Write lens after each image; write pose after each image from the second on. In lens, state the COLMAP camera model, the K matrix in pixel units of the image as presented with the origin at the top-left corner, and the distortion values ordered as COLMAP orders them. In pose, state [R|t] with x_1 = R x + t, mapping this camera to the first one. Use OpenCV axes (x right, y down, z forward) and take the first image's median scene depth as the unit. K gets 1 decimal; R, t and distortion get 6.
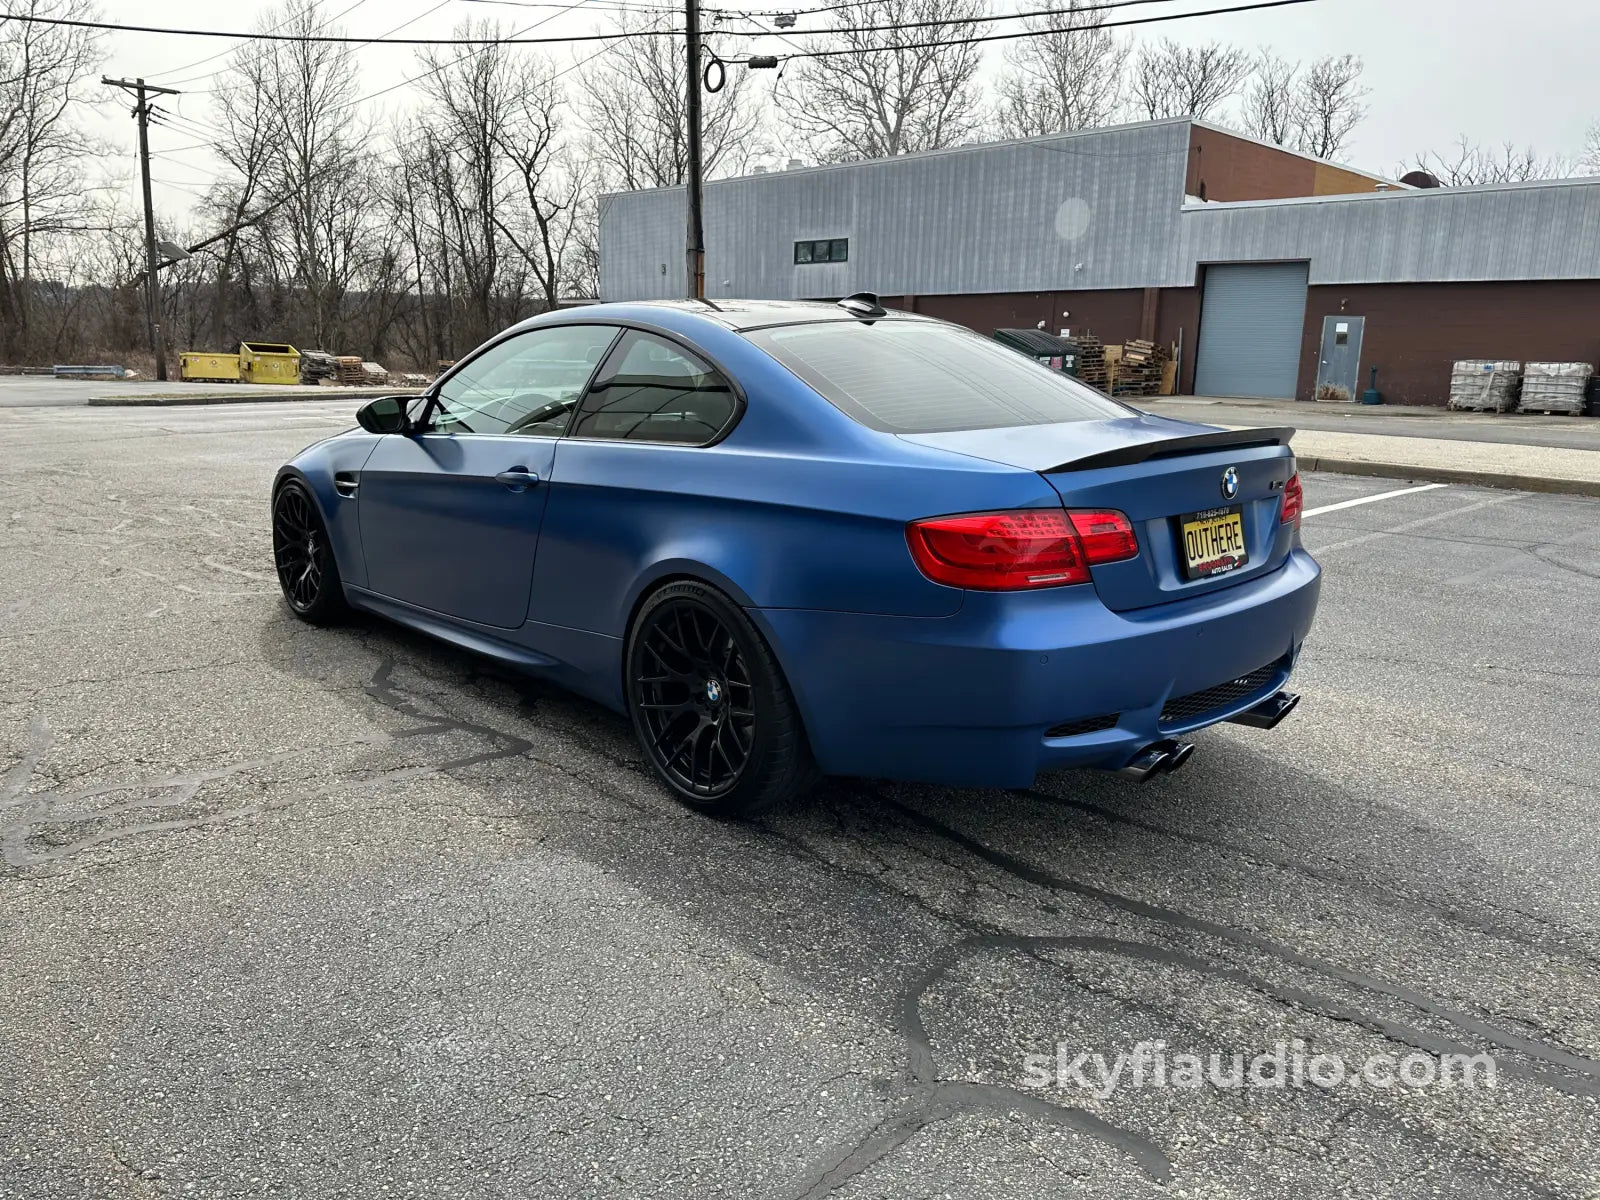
lens RADIAL K [[1156.3, 0, 776.3], [0, 1156.3, 579.2], [0, 0, 1]] dist [0.024148, -0.032864]
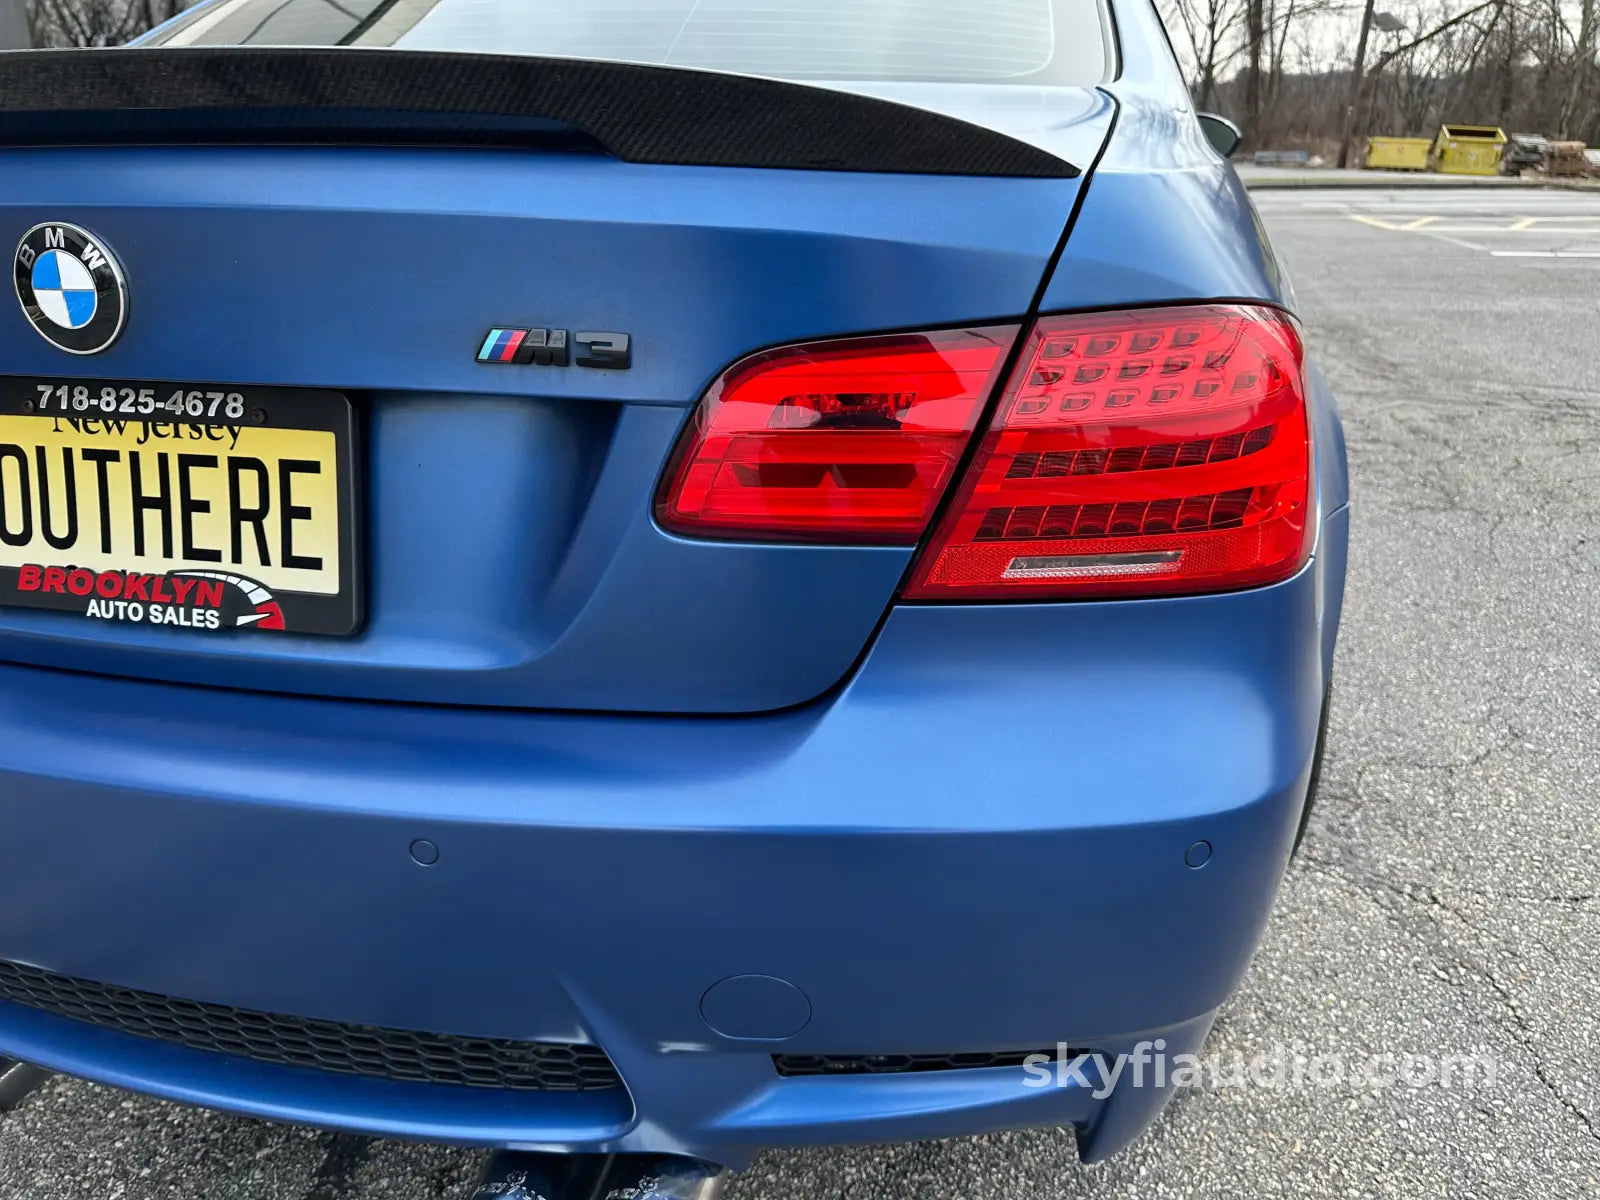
lens RADIAL K [[1156.3, 0, 809.5], [0, 1156.3, 581.4], [0, 0, 1]] dist [0.024148, -0.032864]
pose [[0.562764, 0.285213, -0.775855, 0.067417], [-0.153778, 0.958328, 0.240749, -0.010426], [0.812188, -0.016175, 0.583172, 0.095710]]
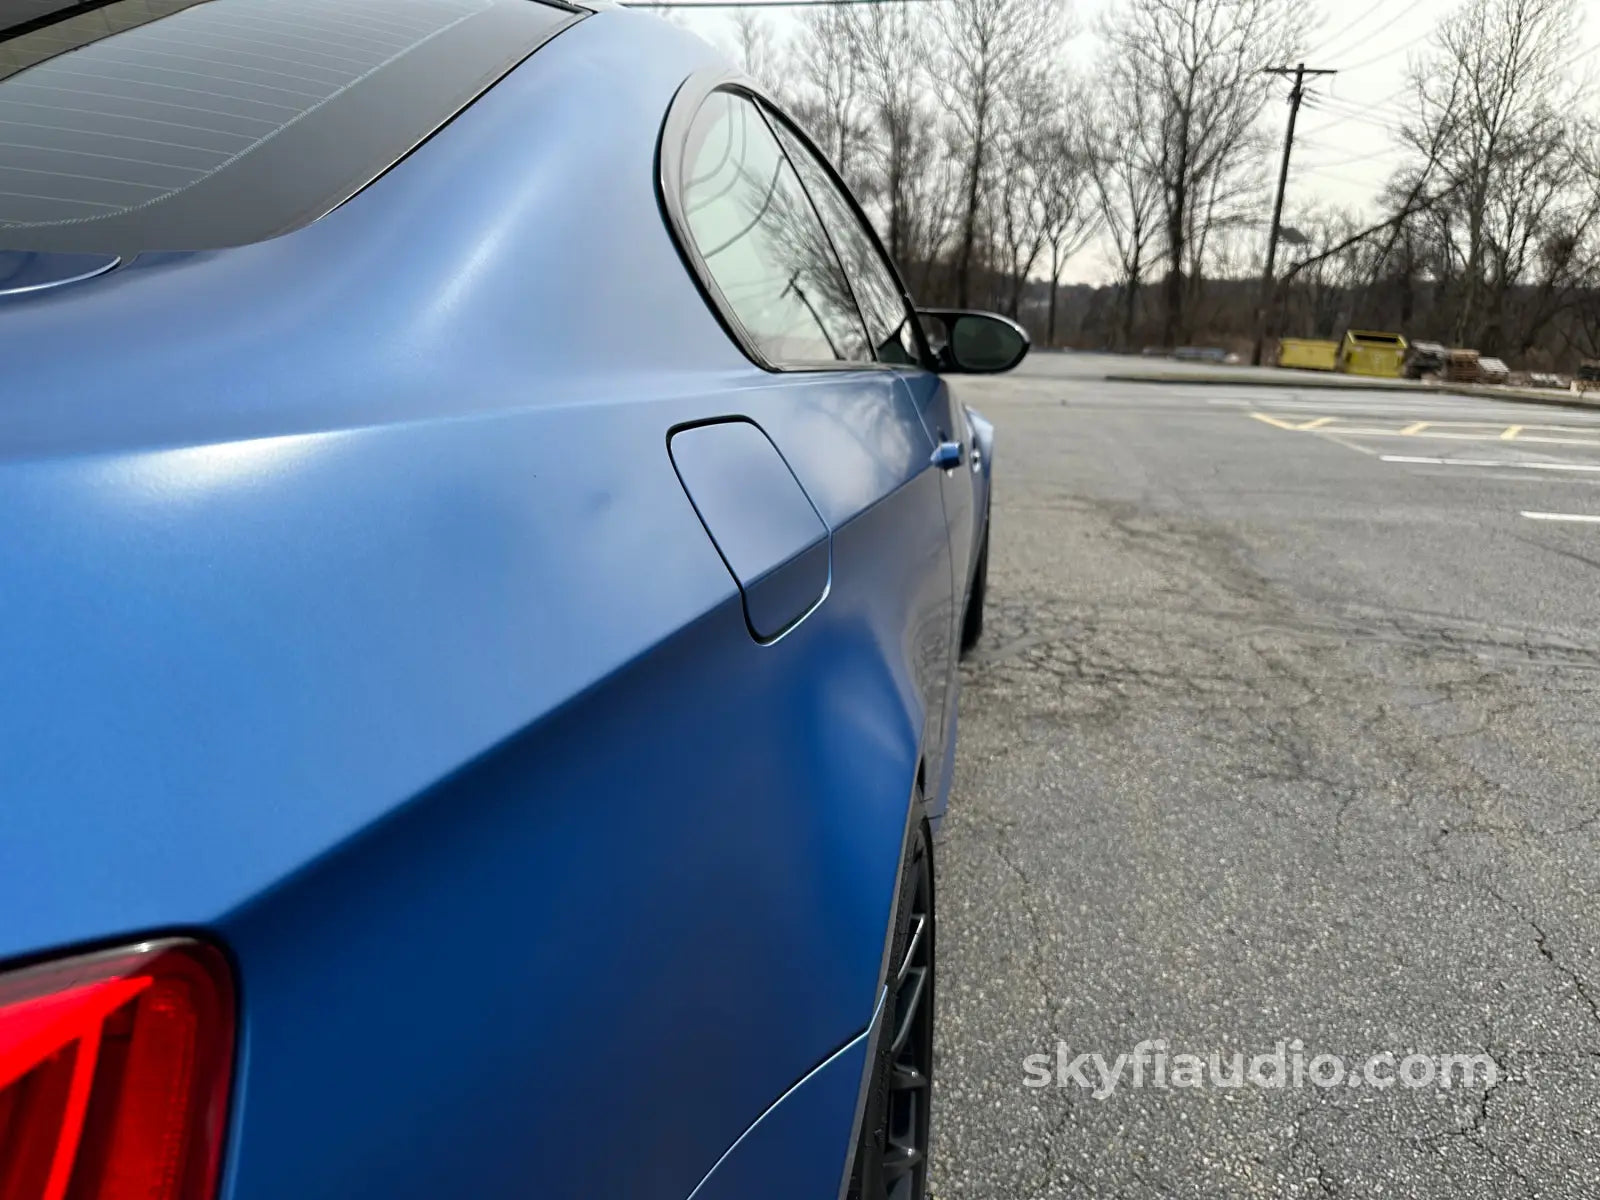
lens RADIAL K [[1156.3, 0, 833.4], [0, 1156.3, 567.4], [0, 0, 1]] dist [0.024148, -0.032864]
pose [[0.607241, 0.182740, -0.773217, 0.060544], [-0.189922, 0.978363, 0.082069, -0.016304], [0.771484, 0.097015, 0.628809, 0.119866]]
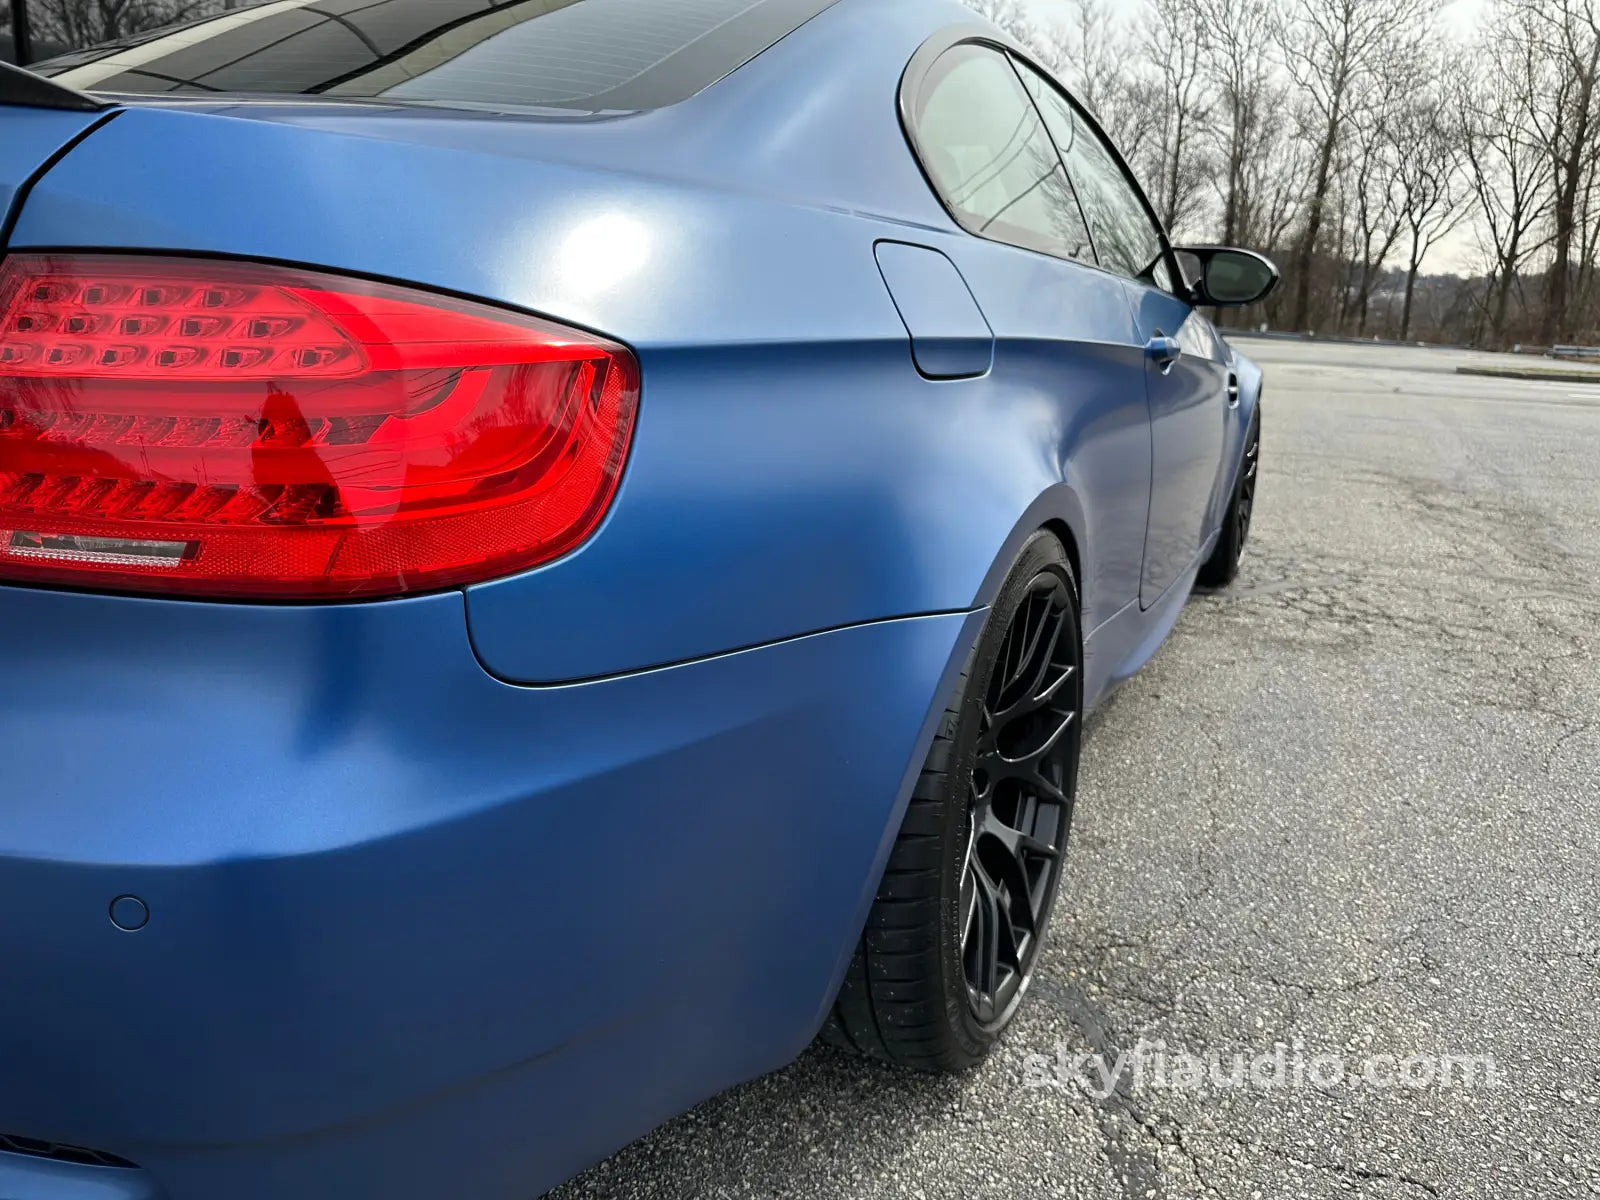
lens RADIAL K [[1156.3, 0, 827.5], [0, 1156.3, 580.3], [0, 0, 1]] dist [0.024148, -0.032864]
pose [[0.367728, 0.231100, -0.900760, 0.075015], [-0.227162, 0.961608, 0.153974, -0.011343], [0.901761, 0.147998, 0.406107, 0.117113]]
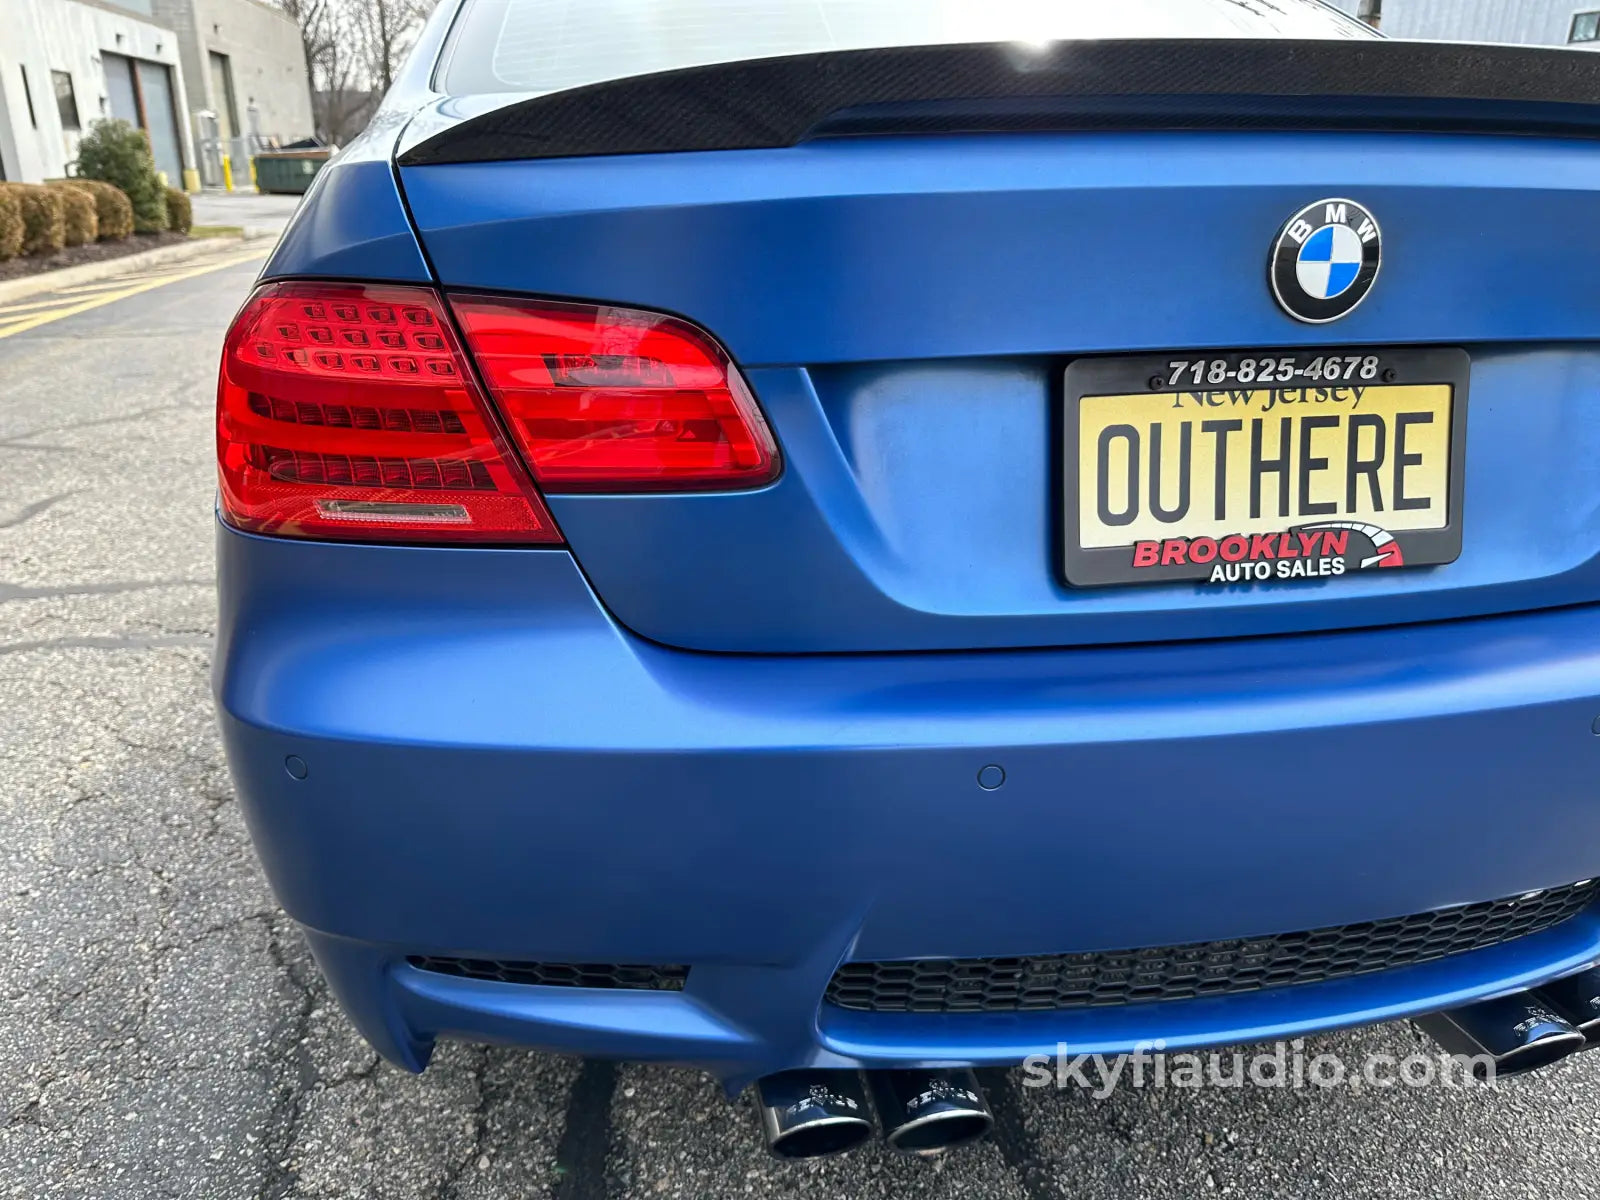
lens RADIAL K [[1156.3, 0, 806.5], [0, 1156.3, 587.7], [0, 0, 1]] dist [0.024148, -0.032864]
pose [[0.843792, 0.181856, -0.504920, 0.042818], [-0.106394, 0.978848, 0.174750, -0.004205], [0.526019, -0.093732, 0.845292, 0.068476]]
